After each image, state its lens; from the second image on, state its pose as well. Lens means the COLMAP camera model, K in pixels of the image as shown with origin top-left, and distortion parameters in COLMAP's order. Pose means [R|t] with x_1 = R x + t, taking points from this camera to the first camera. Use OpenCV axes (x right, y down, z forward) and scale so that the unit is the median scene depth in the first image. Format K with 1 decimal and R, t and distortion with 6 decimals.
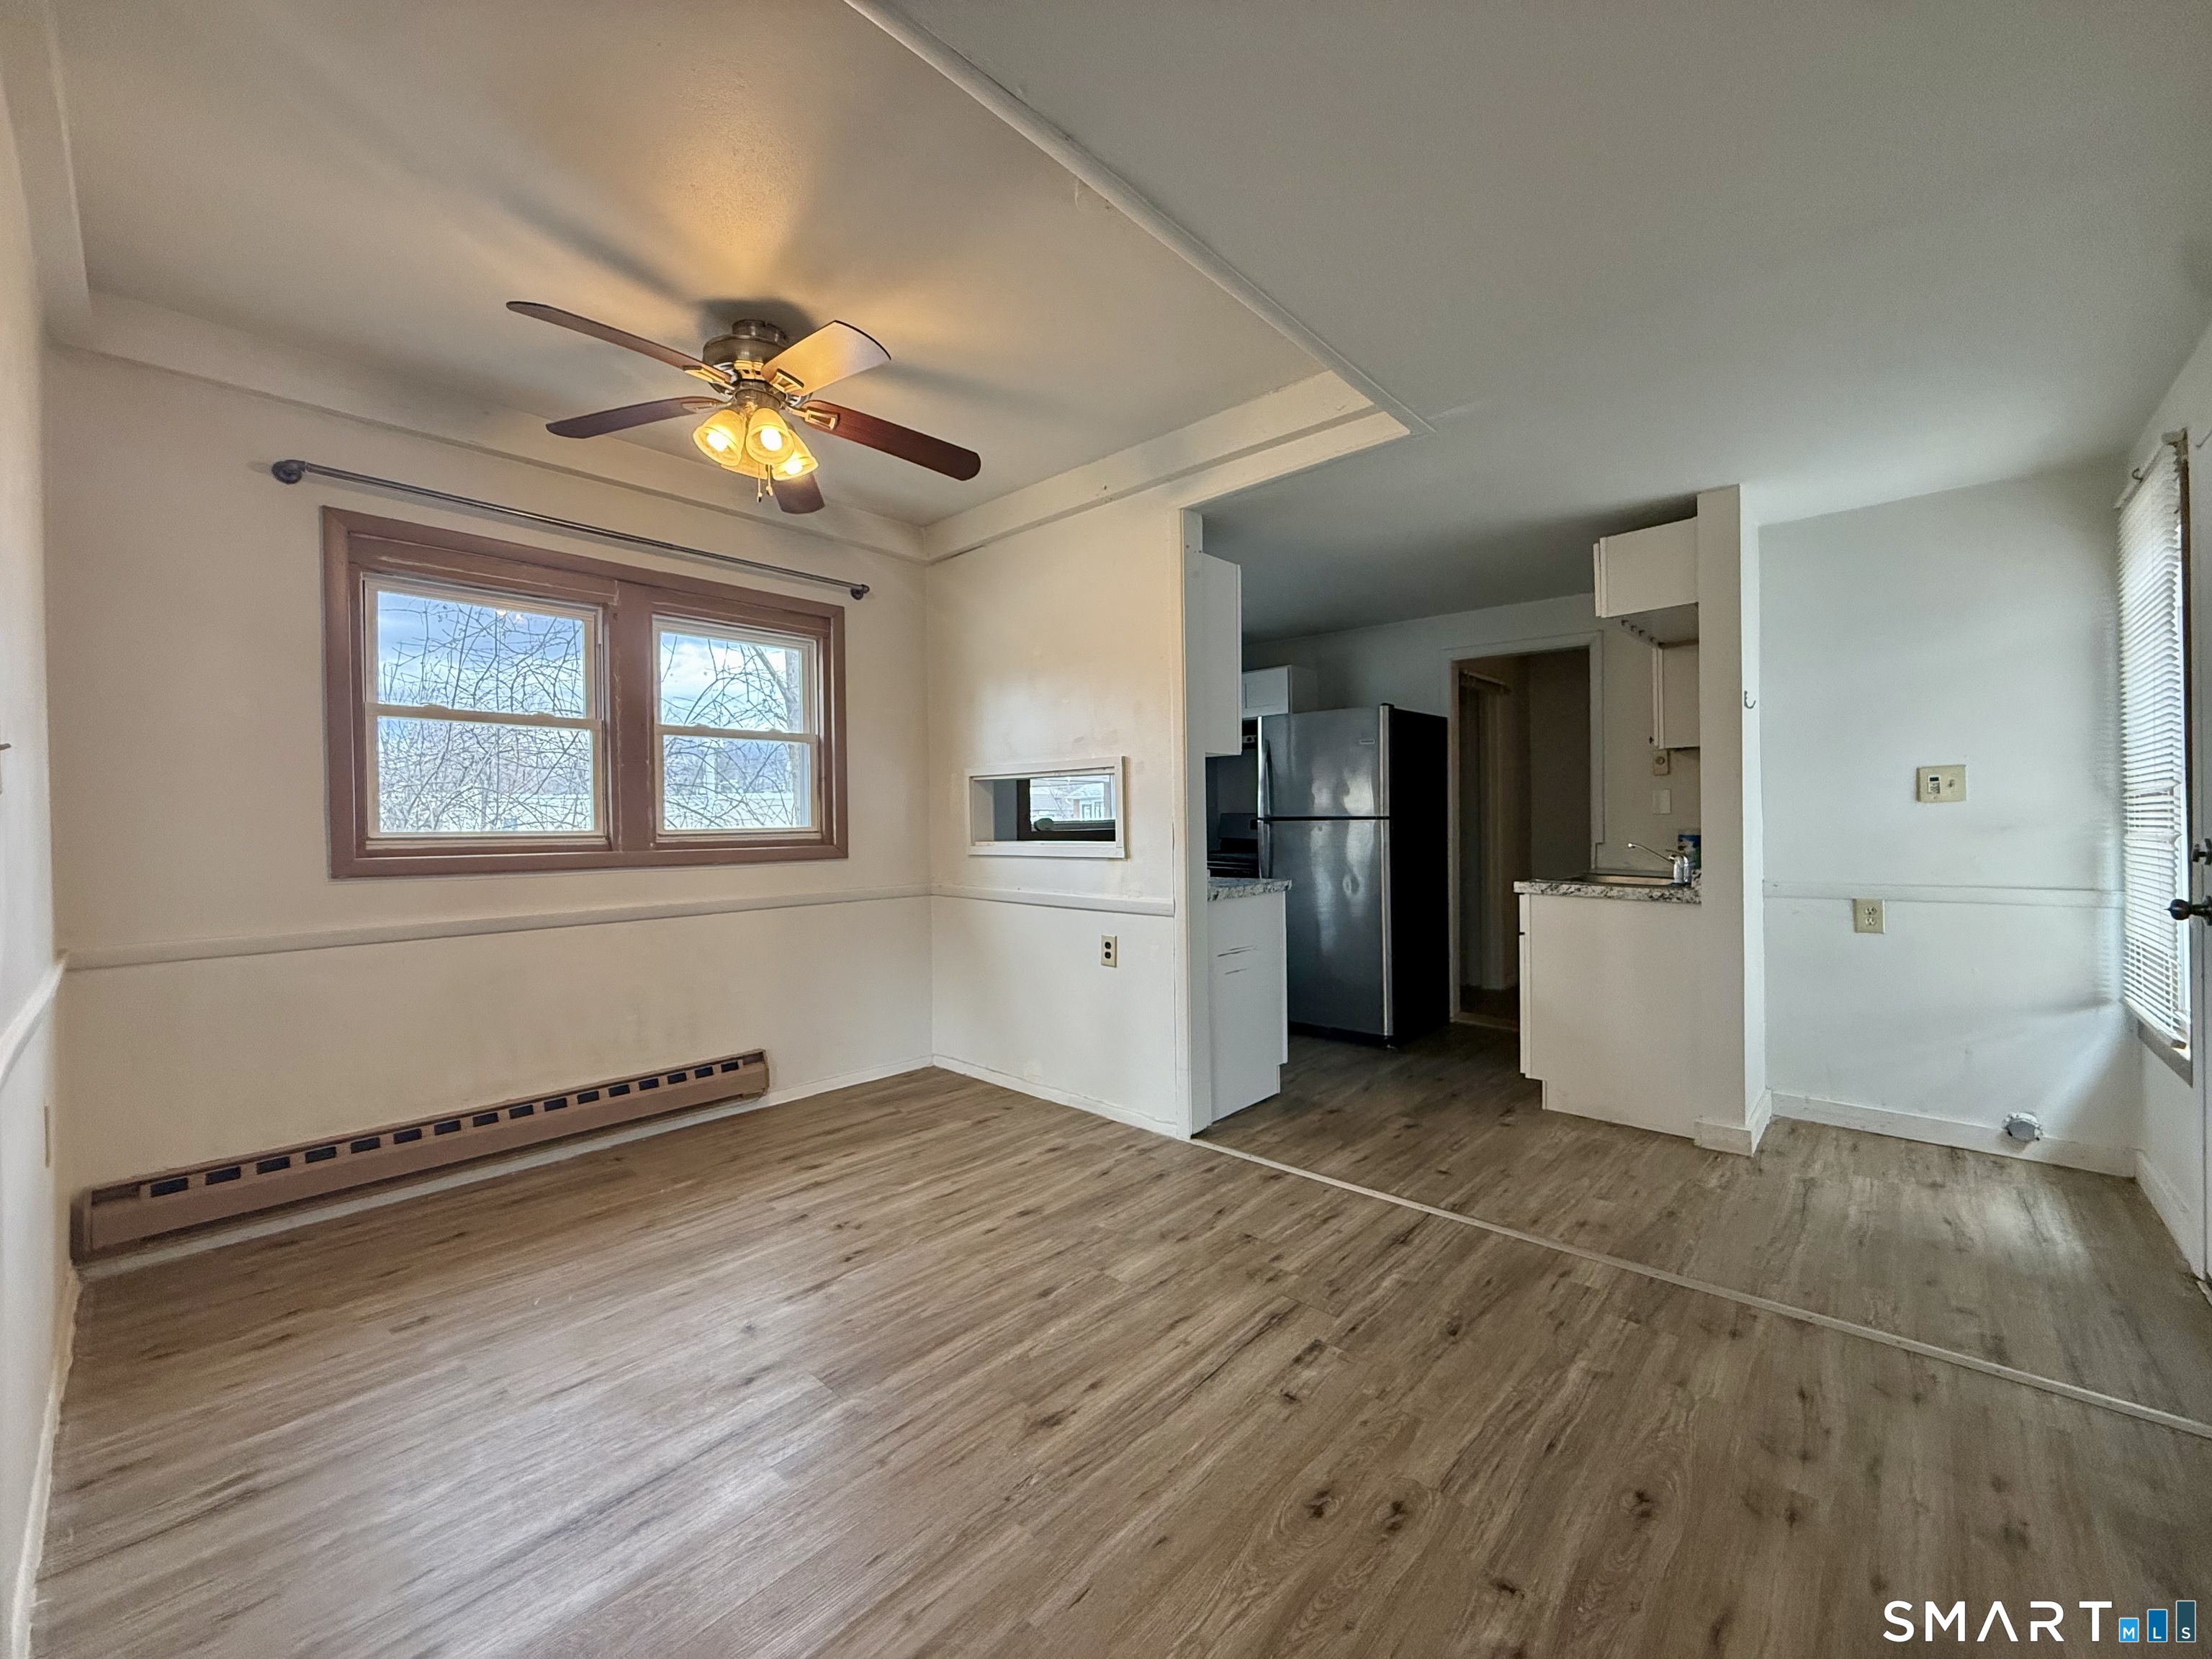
lens RADIAL K [[881.3, 0, 1100.8], [0, 881.3, 827.2], [0, 0, 1]] dist [0.002135, 0.000298]
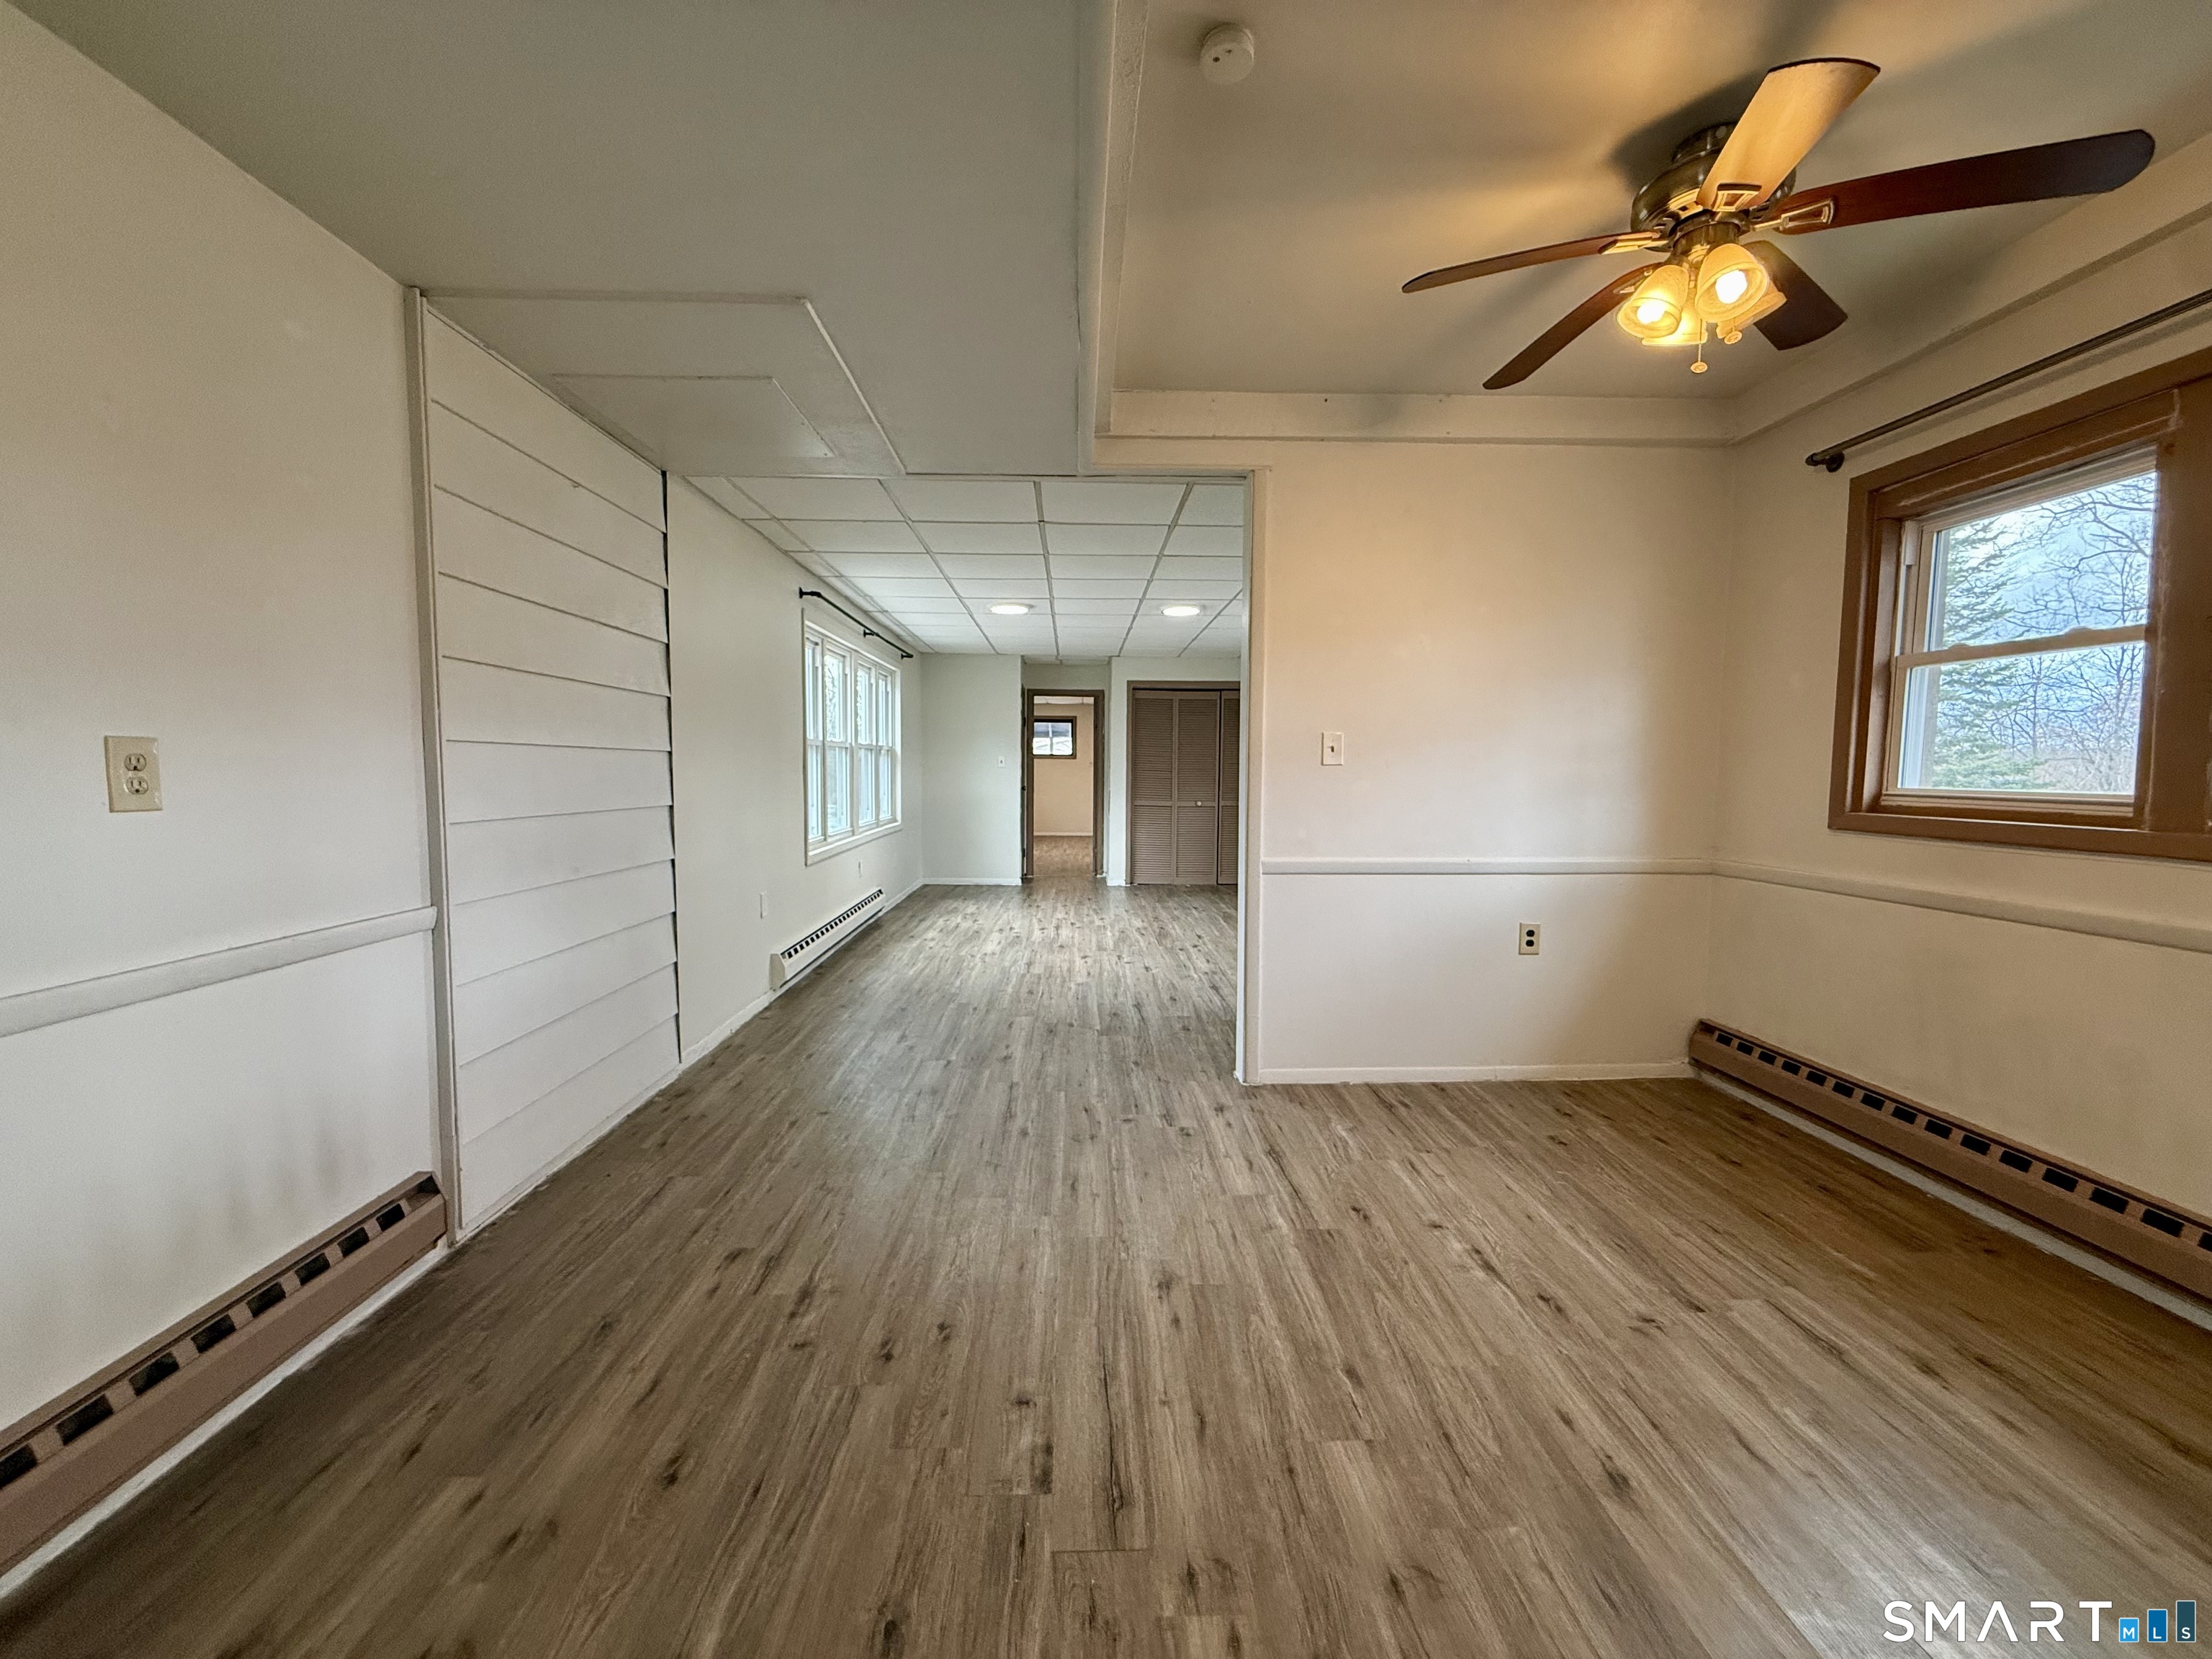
lens RADIAL K [[881.3, 0, 1103.2], [0, 881.3, 828.7], [0, 0, 1]] dist [0.002135, 0.000298]
pose [[-0.714540, 0.054742, -0.697450, 0.681962], [-0.000768, 0.996872, 0.079031, -0.035498], [0.699594, 0.057006, -0.712263, 1.487028]]
